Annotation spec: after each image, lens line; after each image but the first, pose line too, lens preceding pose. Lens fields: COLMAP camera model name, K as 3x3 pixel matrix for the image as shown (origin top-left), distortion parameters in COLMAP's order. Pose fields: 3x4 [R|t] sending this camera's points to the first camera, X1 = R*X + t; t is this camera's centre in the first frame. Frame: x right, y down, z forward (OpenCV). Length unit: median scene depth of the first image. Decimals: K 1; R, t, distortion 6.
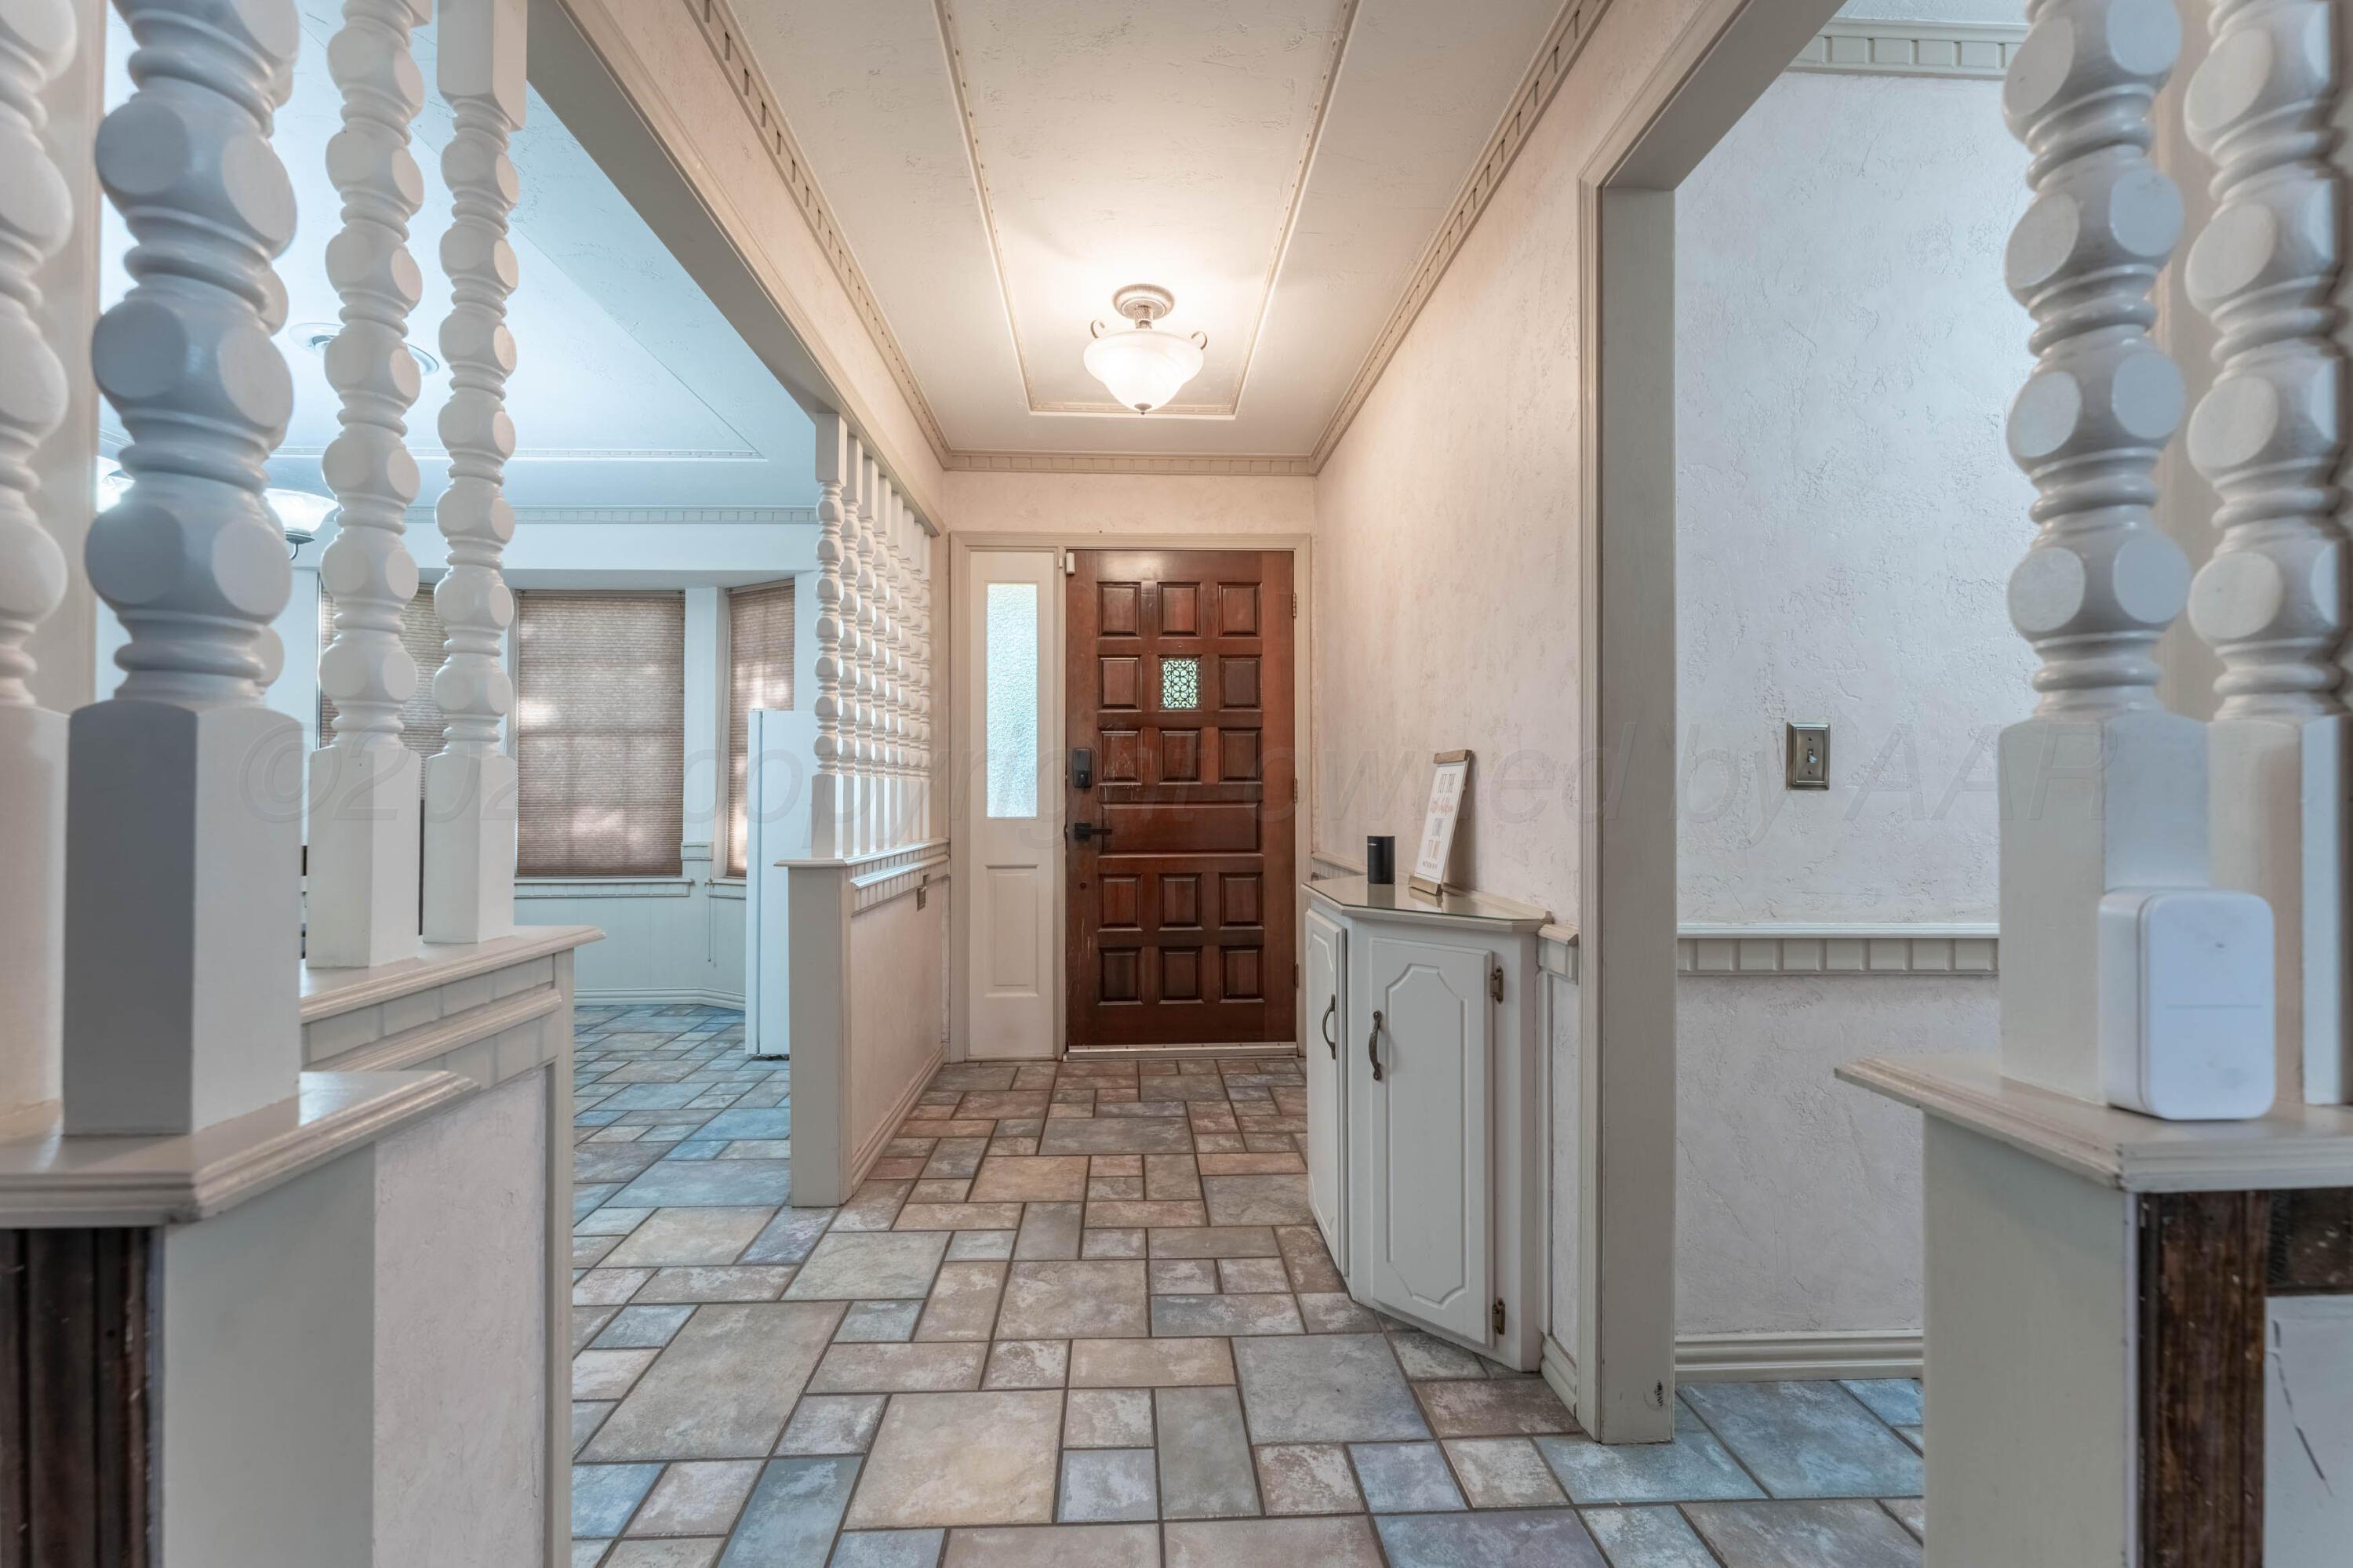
lens RADIAL K [[954.4, 0, 1176.5], [0, 954.4, 784.0], [0, 0, 1]] dist [-0.002541, -0.000154]
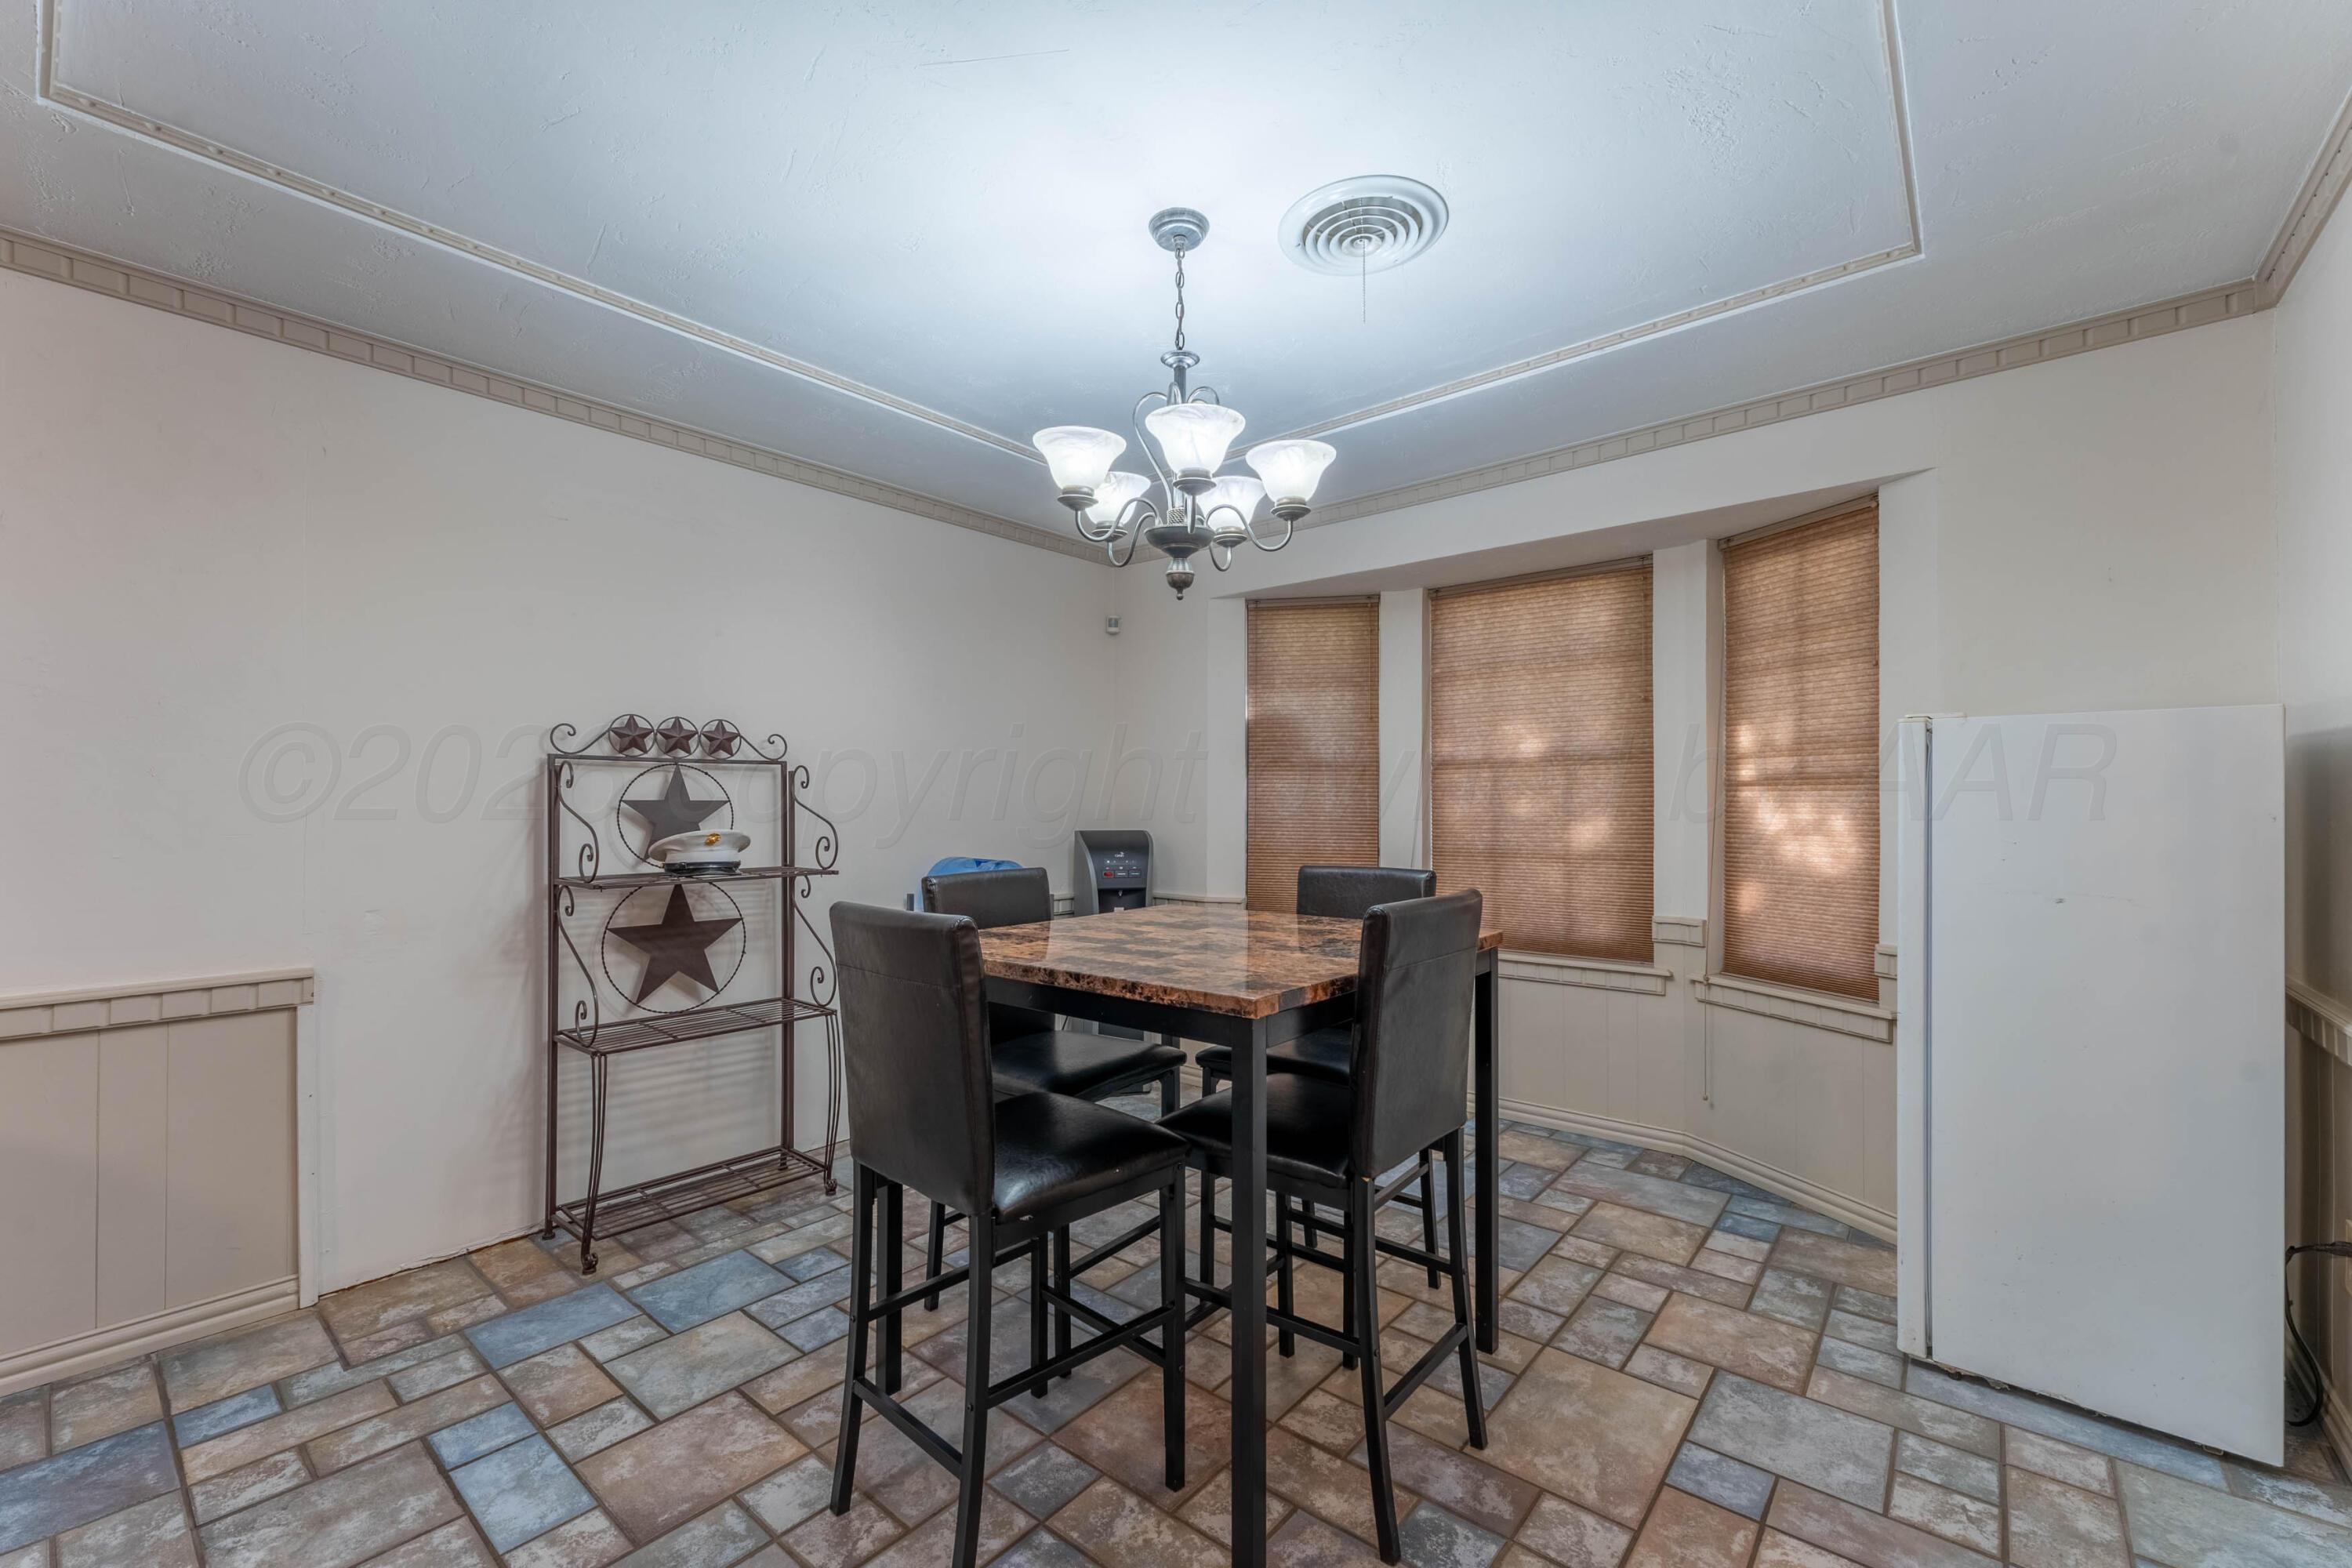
lens RADIAL K [[979.3, 0, 1142.2], [0, 979.3, 797.3], [0, 0, 1]] dist [-0.001266, -0.000177]
pose [[0.714636, -0.004460, -0.699482, -0.382048], [0.005795, 0.999983, -0.000456, -0.036504], [0.699472, -0.003728, 0.714650, 0.309422]]
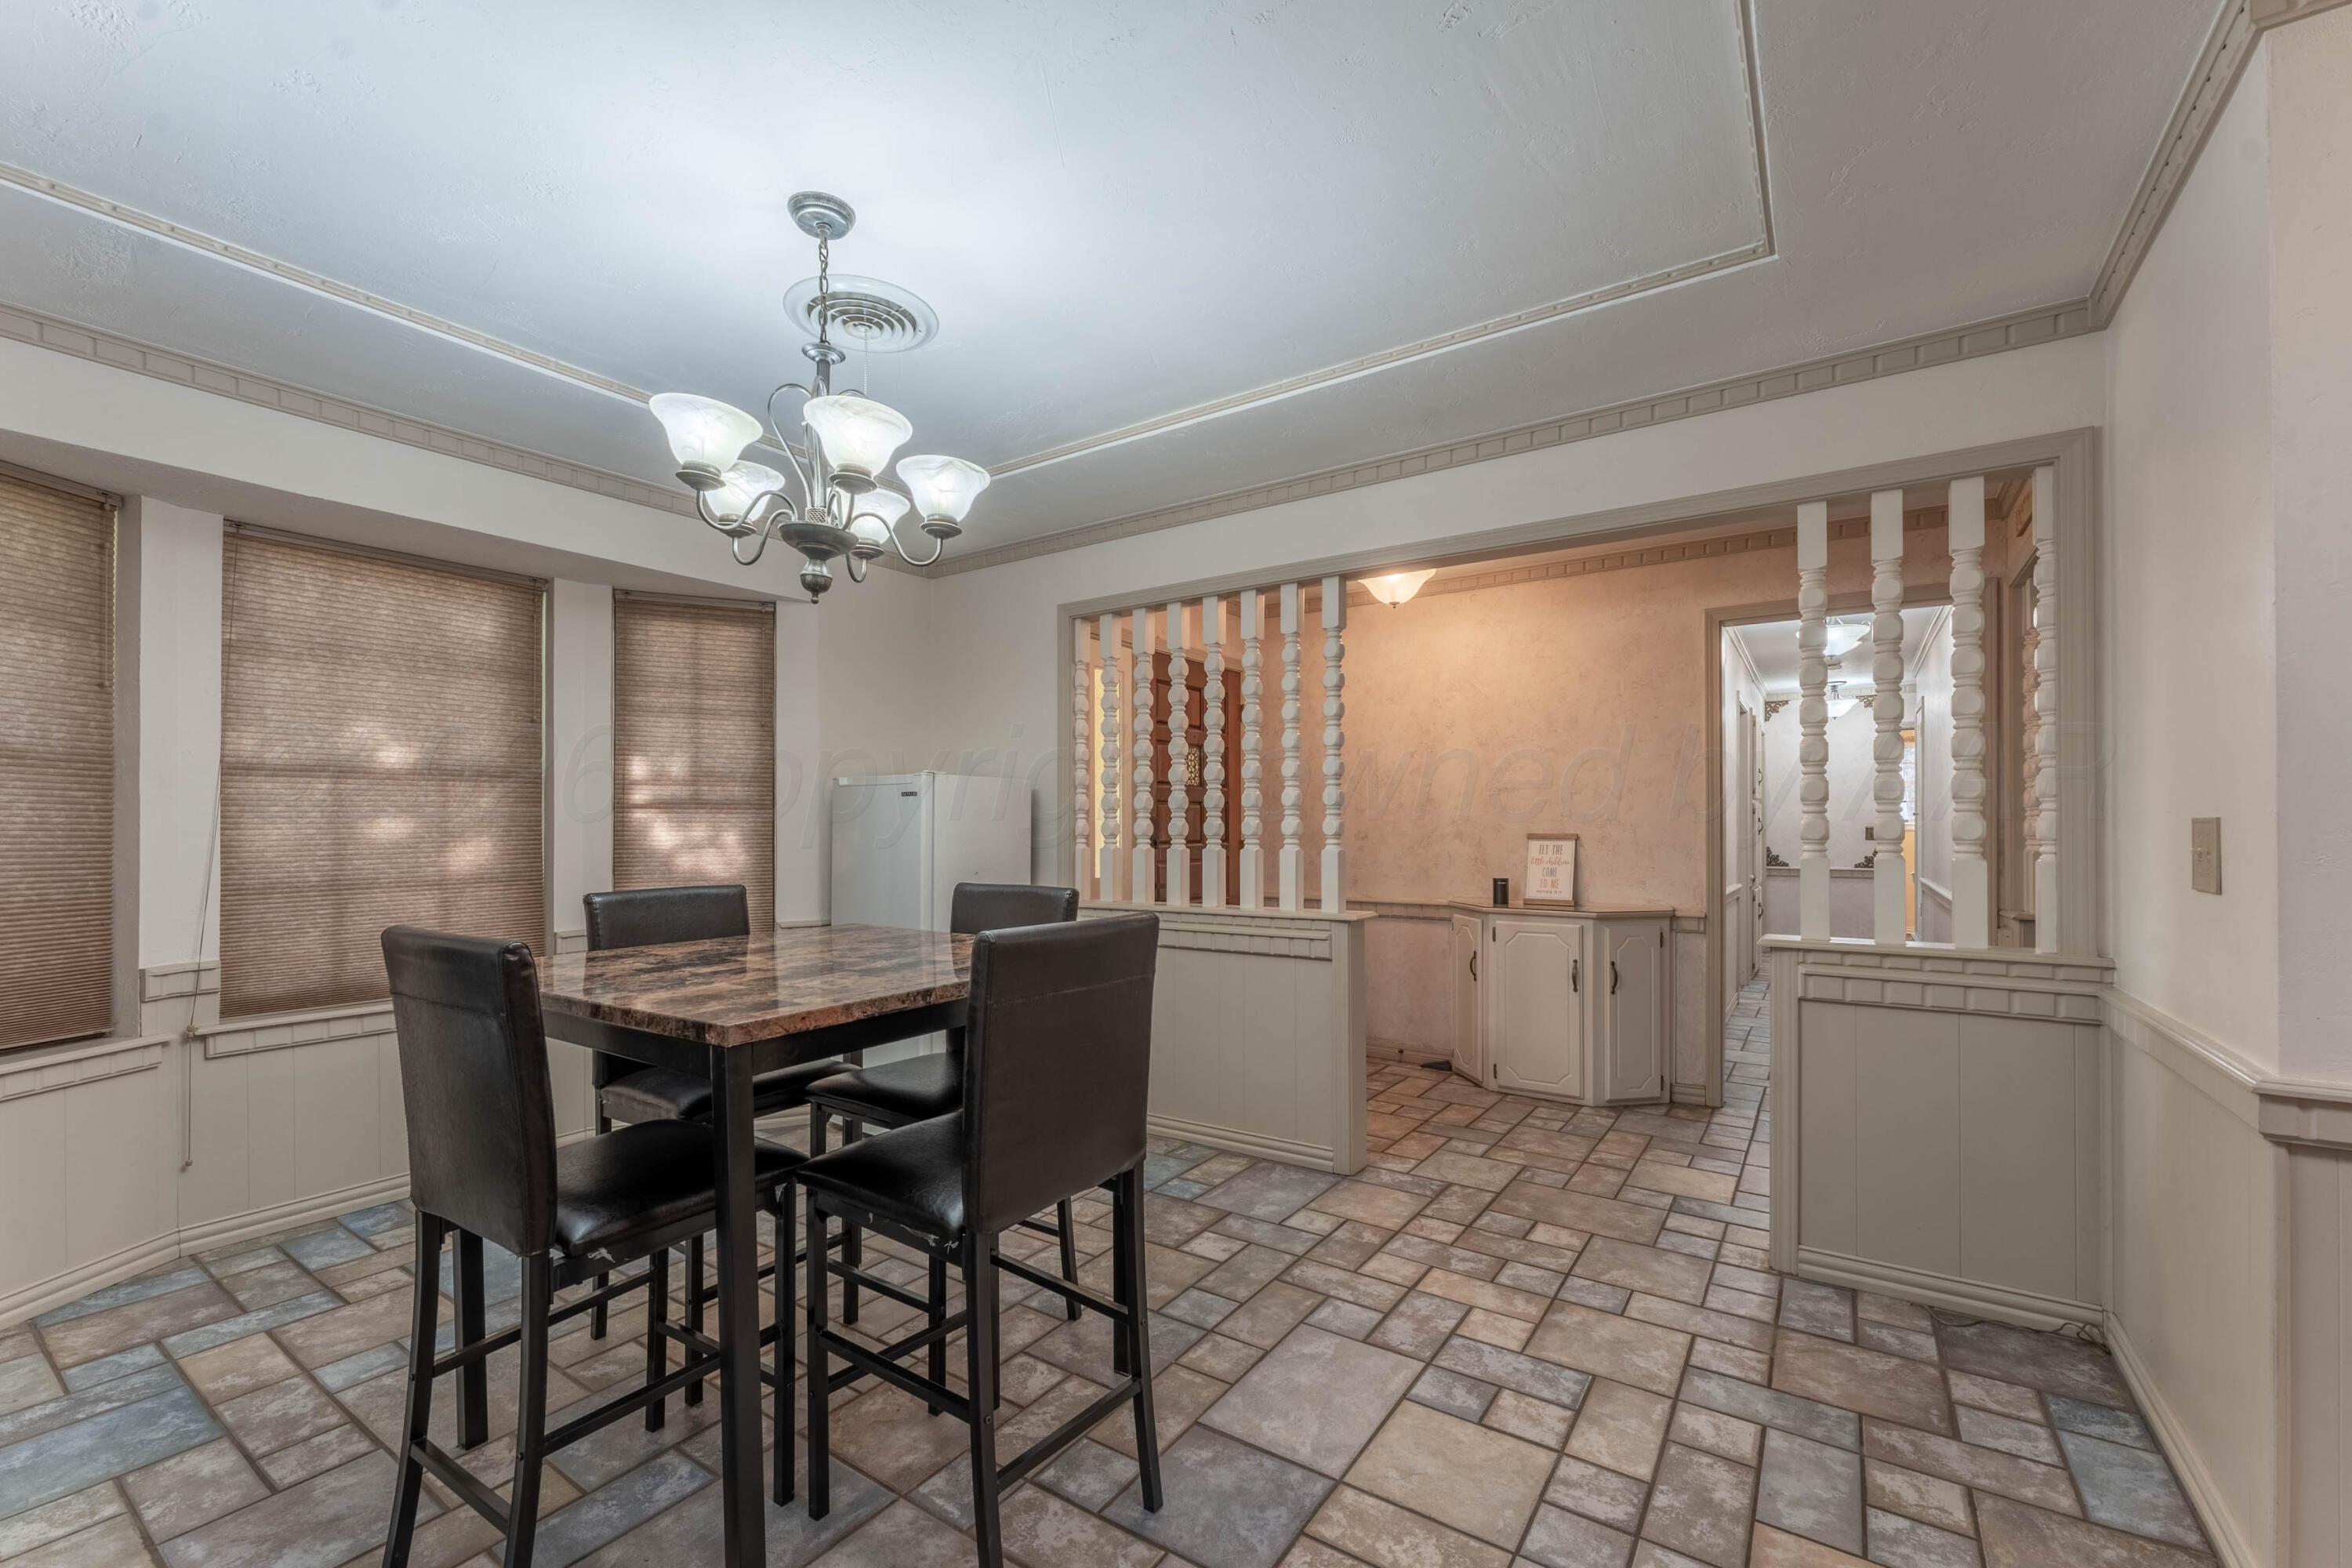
lens RADIAL K [[957.3, 0, 1175.2], [0, 957.3, 822.4], [0, 0, 1]] dist [0.000355, 0.000036]
pose [[0.605621, 0.002657, 0.795749, -1.084665], [-0.006377, 0.999979, 0.001514, -0.034350], [-0.795727, -0.005991, 0.605625, 0.260479]]
